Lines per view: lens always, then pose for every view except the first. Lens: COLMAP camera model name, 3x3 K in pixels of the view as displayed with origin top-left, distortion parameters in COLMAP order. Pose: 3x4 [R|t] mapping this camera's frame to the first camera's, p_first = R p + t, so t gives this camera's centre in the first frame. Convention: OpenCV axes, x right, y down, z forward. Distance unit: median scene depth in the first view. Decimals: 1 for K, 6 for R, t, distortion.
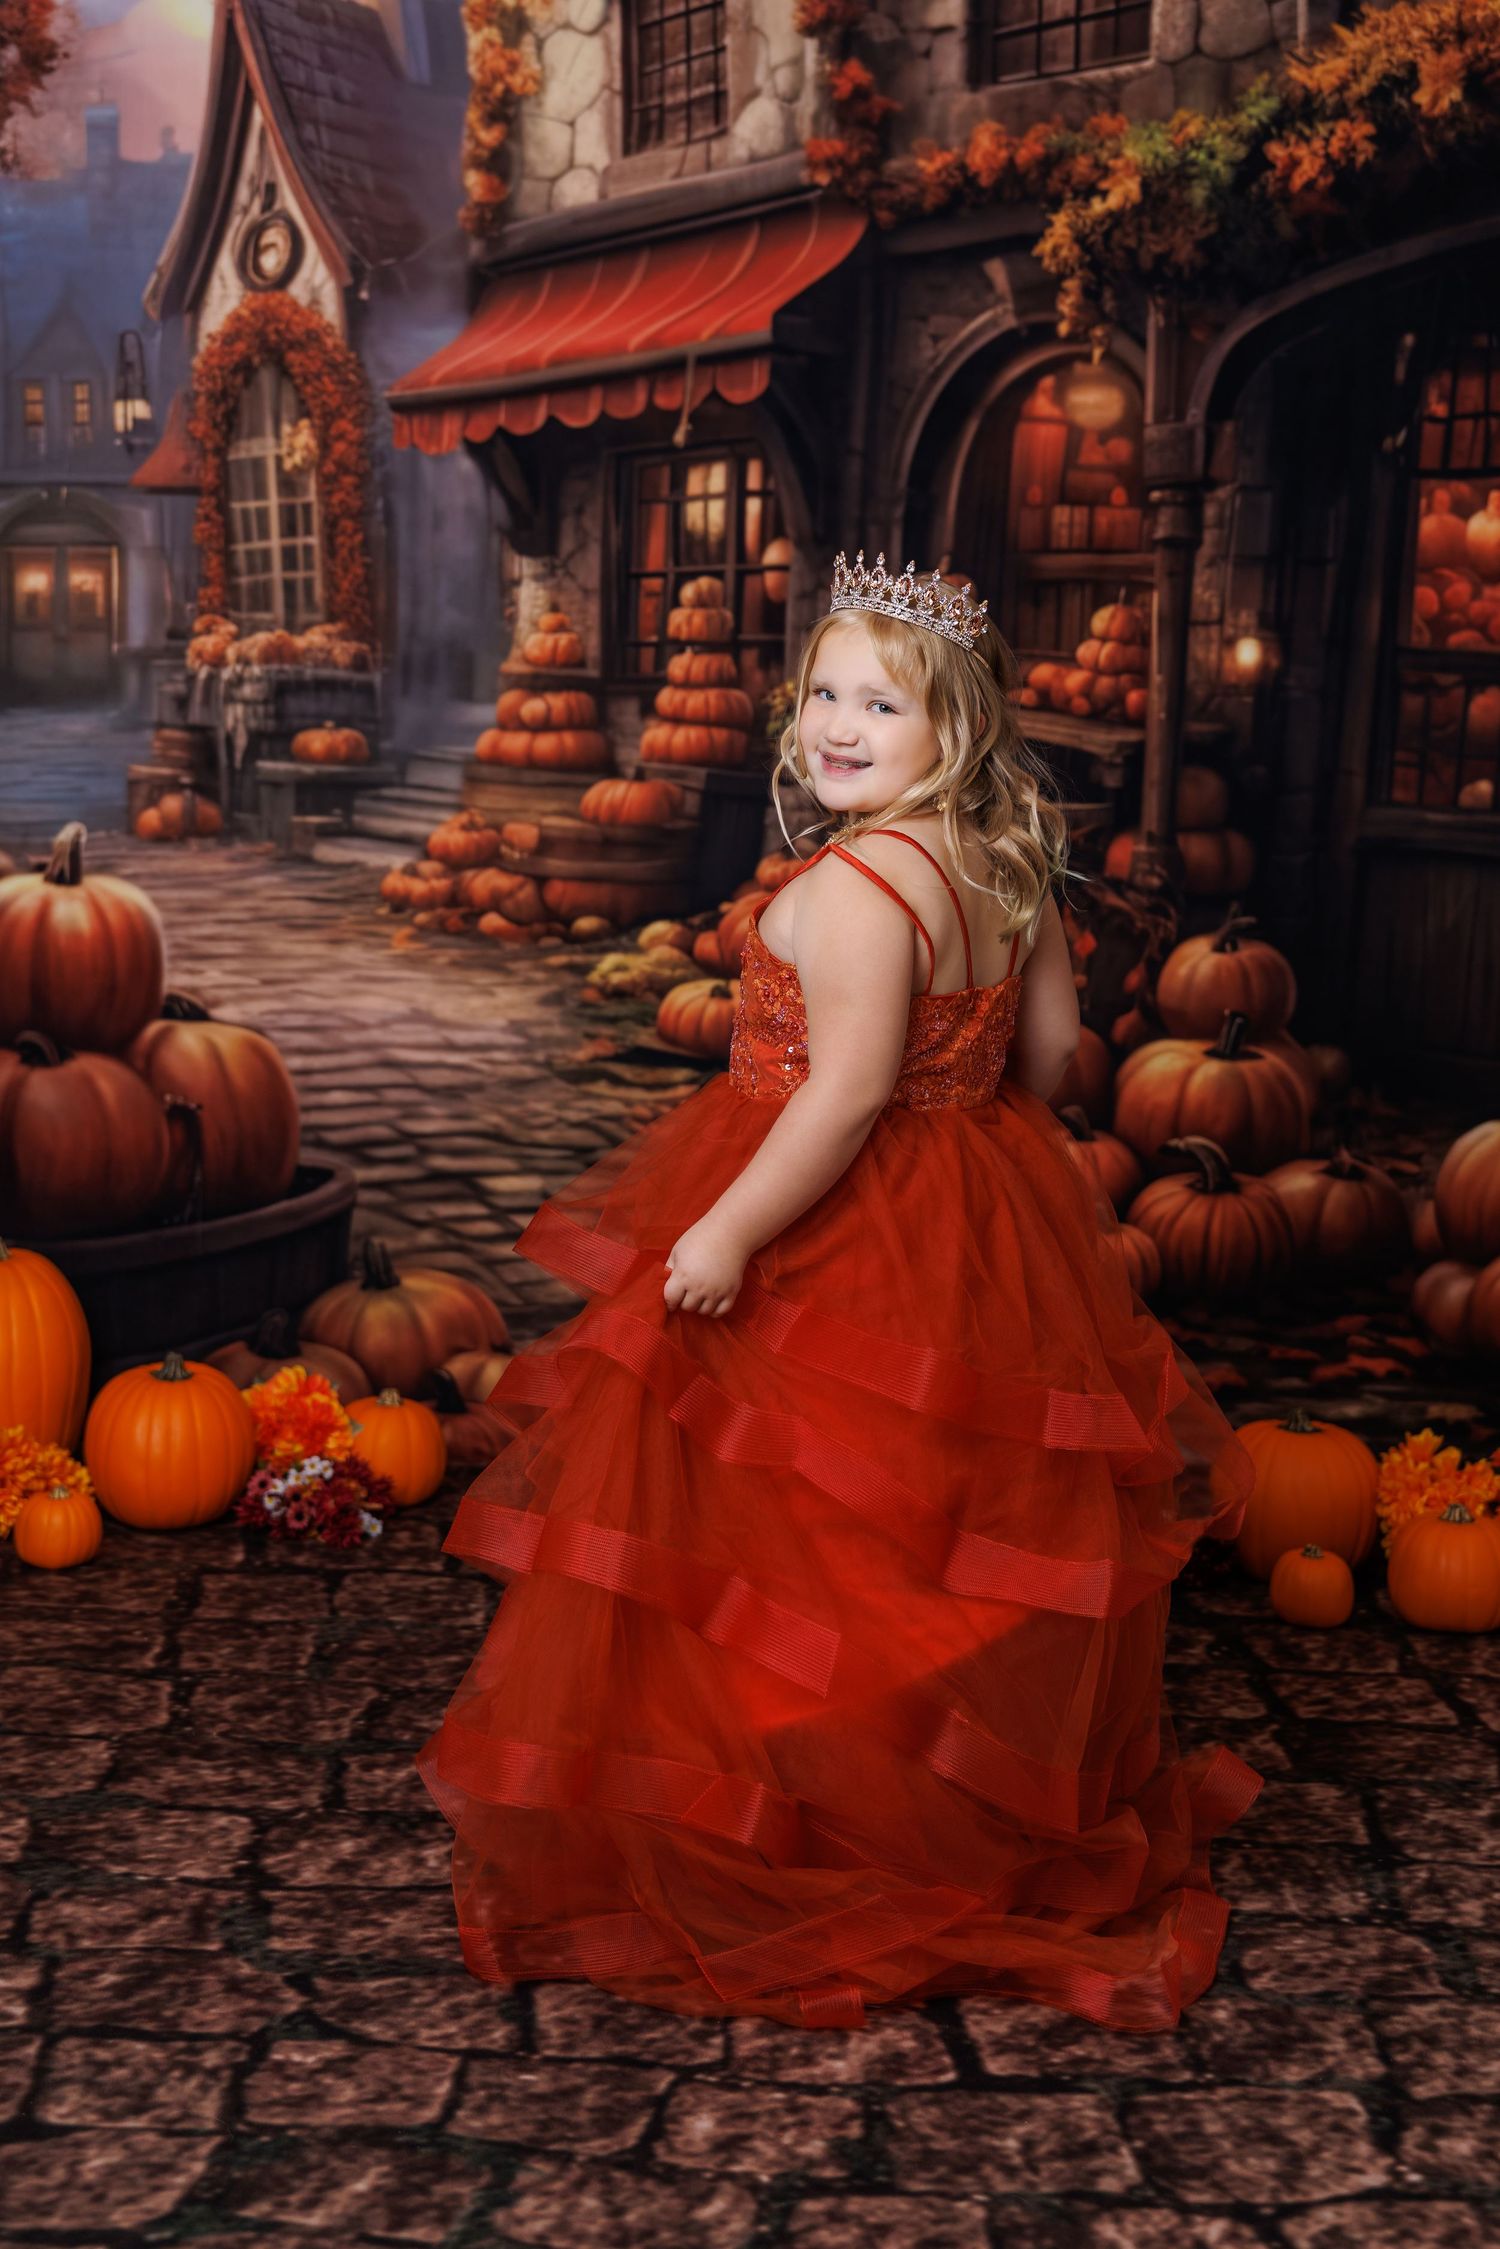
lens RADIAL K [[3352.8, 0, 726.0], [0, 3352.8, 1071.6], [0, 0, 1]] dist [0.032456, -0.170426]
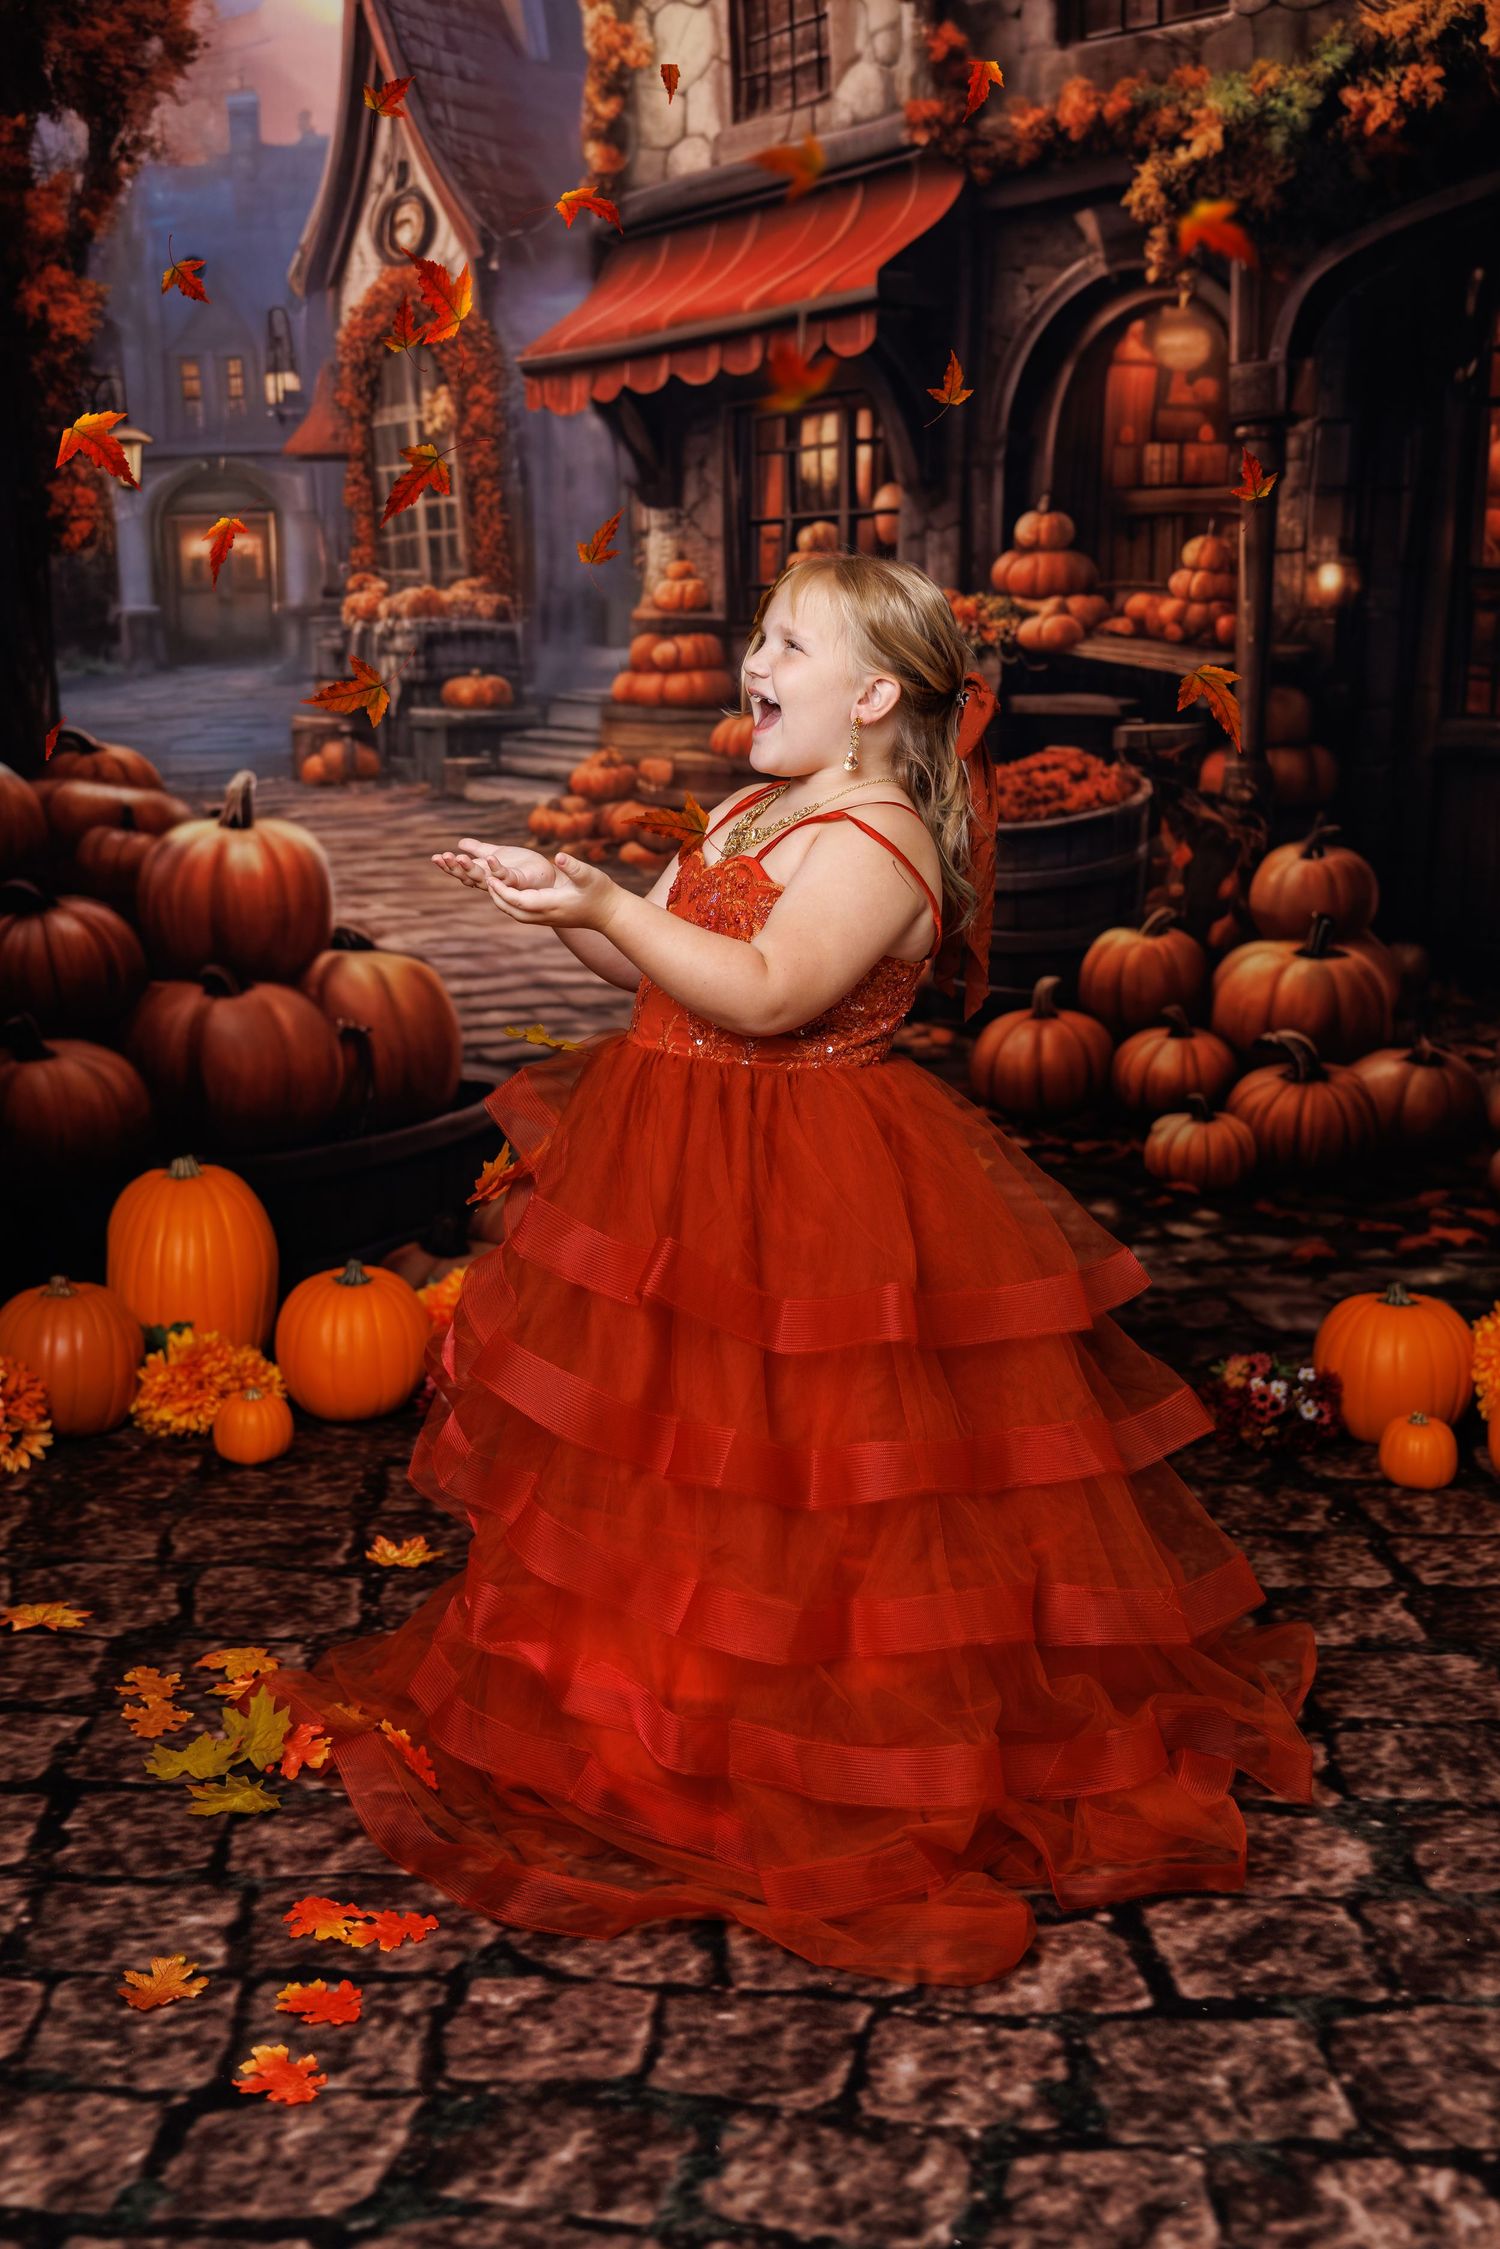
lens RADIAL K [[2722.7, 0, 752.8], [0, 2722.7, 1123.0], [0, 0, 1]] dist [0.002267, 0.010782]
pose [[0.999391, -0.028395, -0.020303, -0.015786], [0.029548, 0.997821, 0.058989, -0.007949], [0.018583, -0.059553, 0.998052, 0.121003]]
